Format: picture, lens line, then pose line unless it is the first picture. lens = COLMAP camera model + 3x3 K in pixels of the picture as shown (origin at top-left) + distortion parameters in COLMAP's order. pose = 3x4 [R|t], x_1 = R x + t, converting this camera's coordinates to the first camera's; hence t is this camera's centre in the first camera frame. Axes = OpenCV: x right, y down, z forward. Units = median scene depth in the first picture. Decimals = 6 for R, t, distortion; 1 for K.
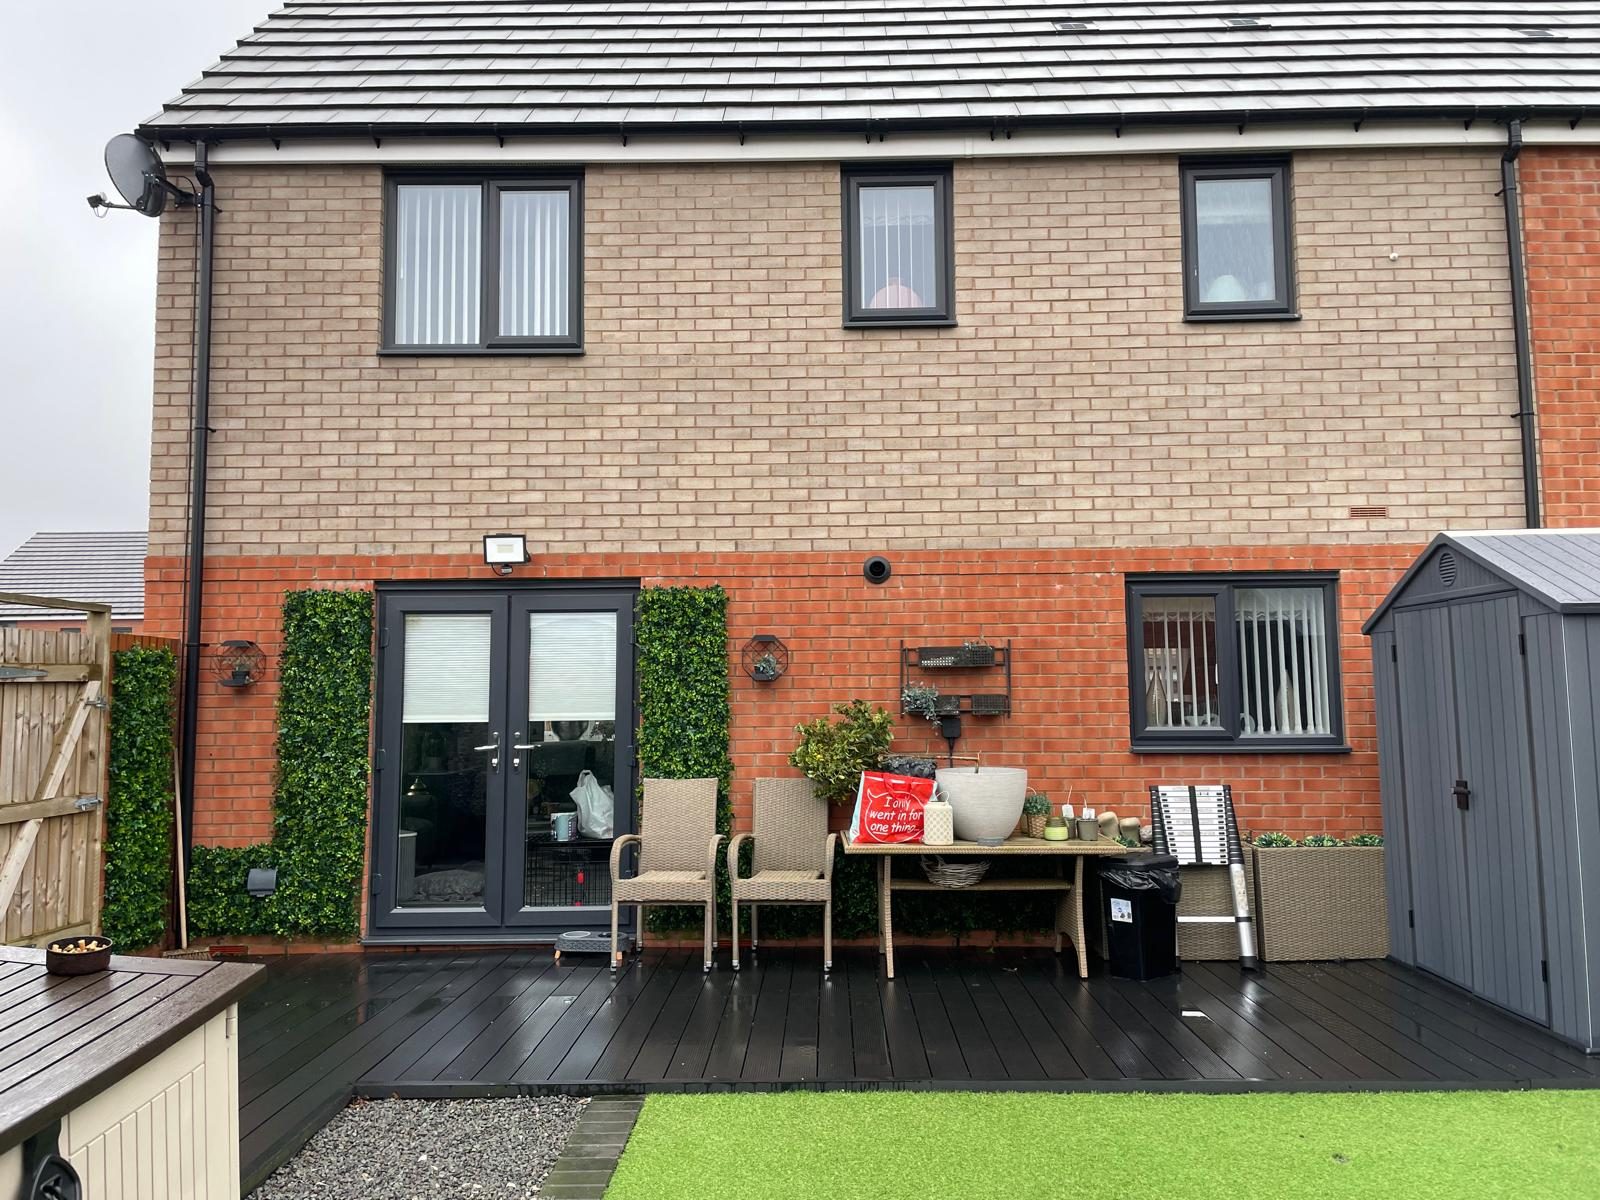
lens RADIAL K [[1196.6, 0, 807.0], [0, 1196.6, 602.8], [0, 0, 1]] dist [0.081260, -0.108939]
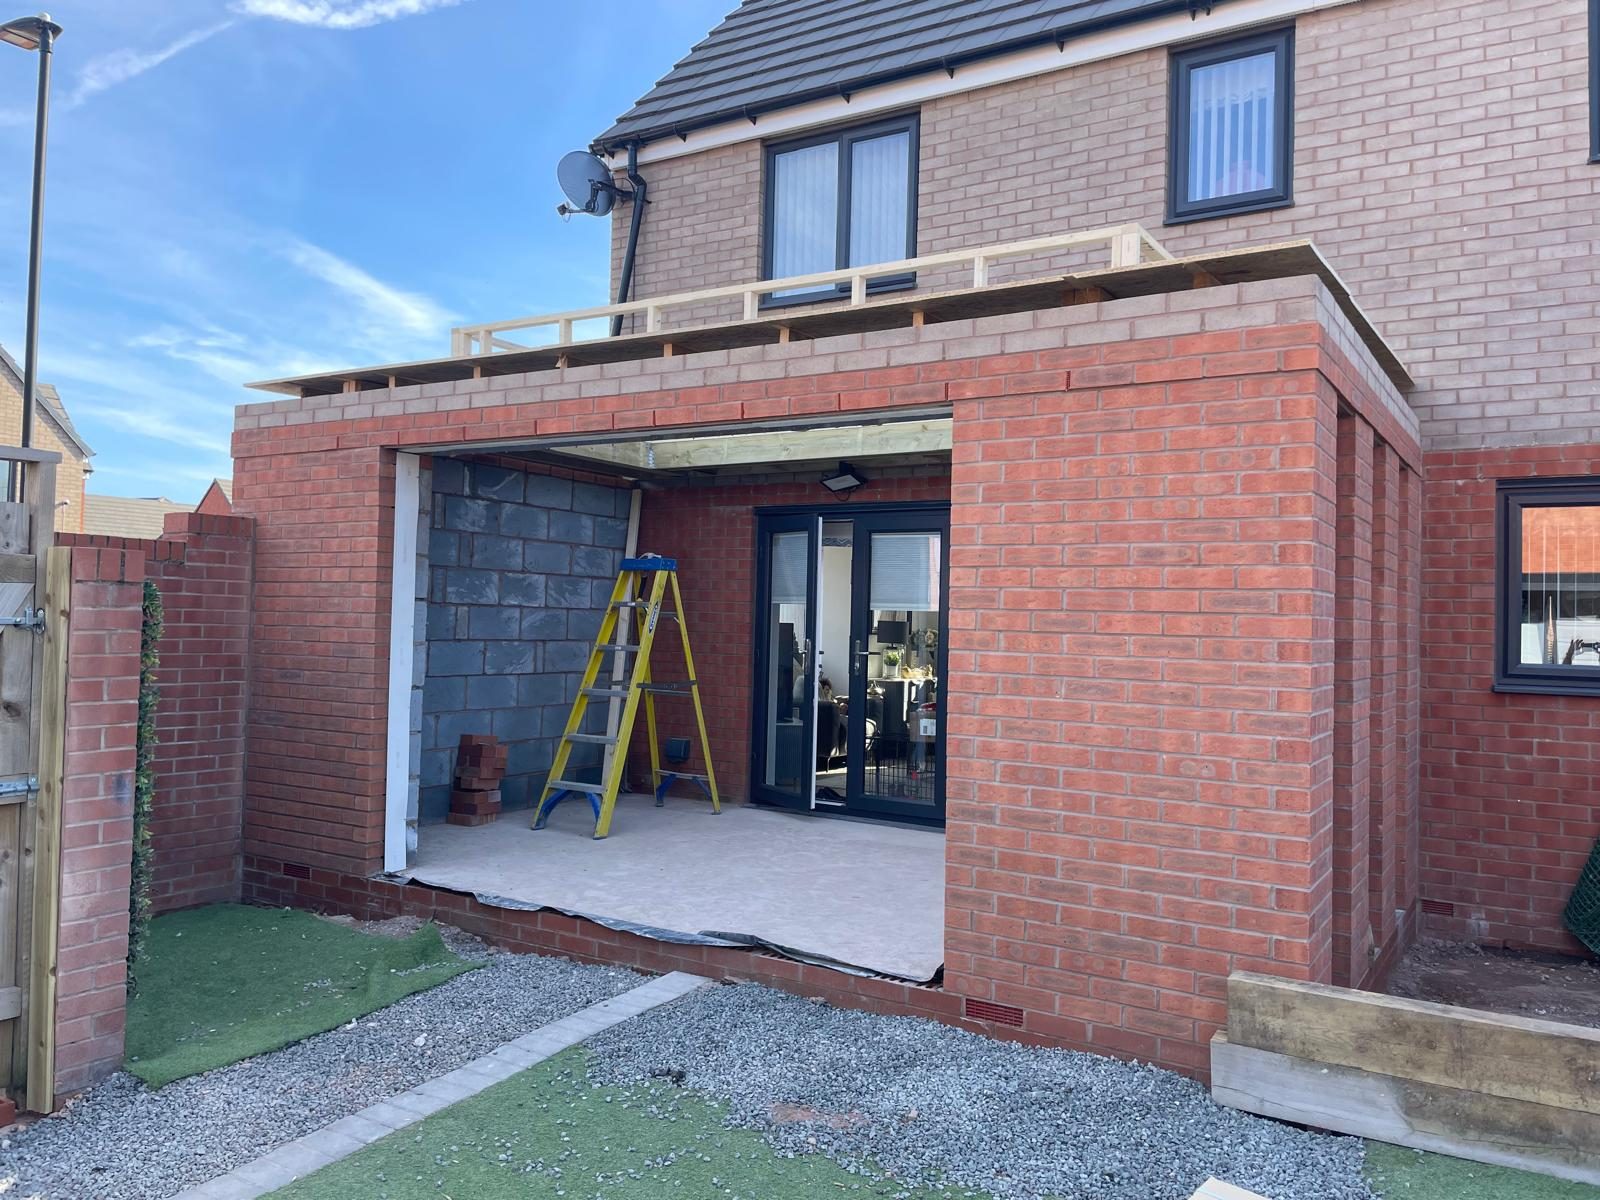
lens RADIAL K [[1196.6, 0, 794.9], [0, 1196.6, 586.9], [0, 0, 1]] dist [0.081260, -0.108939]
pose [[0.855527, 0.015835, -0.517515, 0.280645], [0.018403, 0.997971, 0.060959, -0.009797], [0.517430, -0.061676, 0.853500, 0.021687]]
